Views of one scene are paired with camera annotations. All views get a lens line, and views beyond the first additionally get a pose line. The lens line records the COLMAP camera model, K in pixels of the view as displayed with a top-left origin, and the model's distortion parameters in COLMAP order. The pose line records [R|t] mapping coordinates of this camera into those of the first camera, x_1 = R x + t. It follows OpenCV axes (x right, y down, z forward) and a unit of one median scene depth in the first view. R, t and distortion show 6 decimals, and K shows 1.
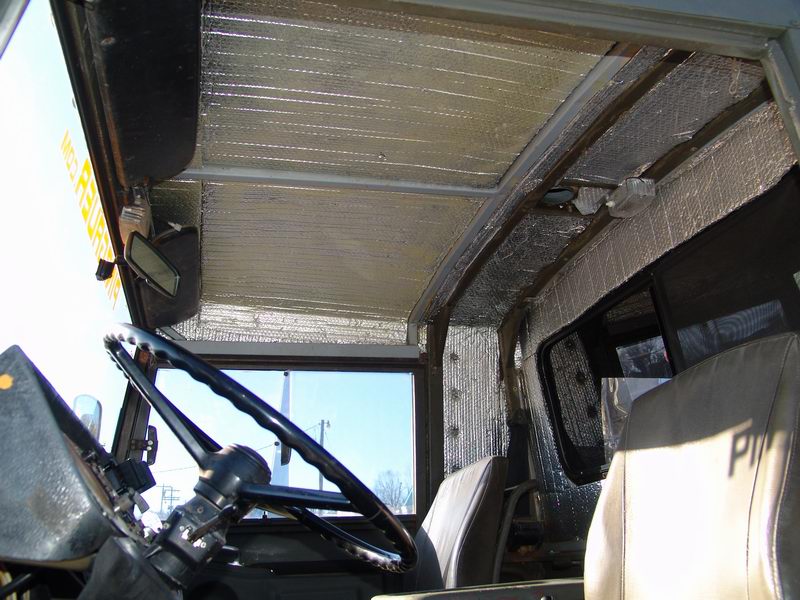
lens RADIAL K [[786.5, 0, 400.0], [0, 786.5, 300.0], [0, 0, 1]] dist [-0.083509, 0.020052]
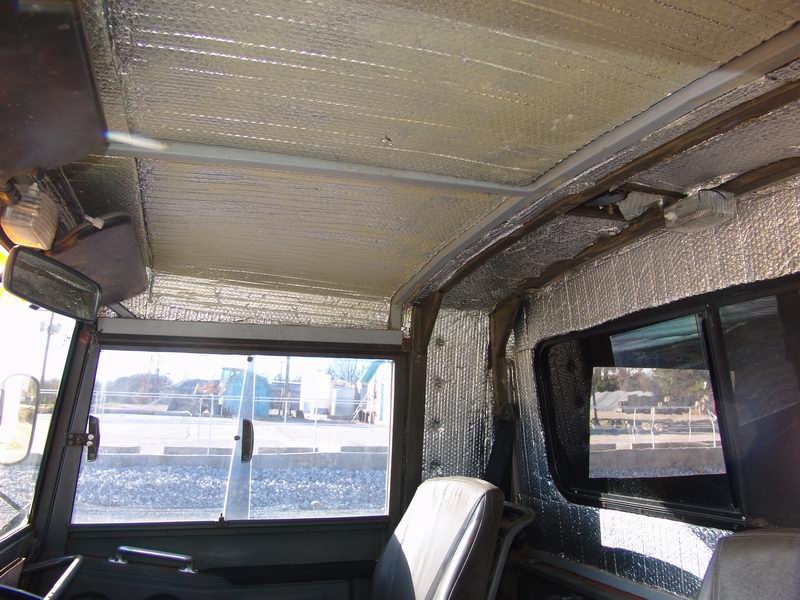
lens RADIAL K [[675.5, 0, 400.0], [0, 675.5, 300.0], [0, 0, 1]] dist [-0.143034, 0.126343]
pose [[0.996602, 0.054327, 0.061919, -0.028317], [-0.063062, 0.986795, 0.149194, -0.091935], [-0.052996, -0.152592, 0.986867, 0.261675]]
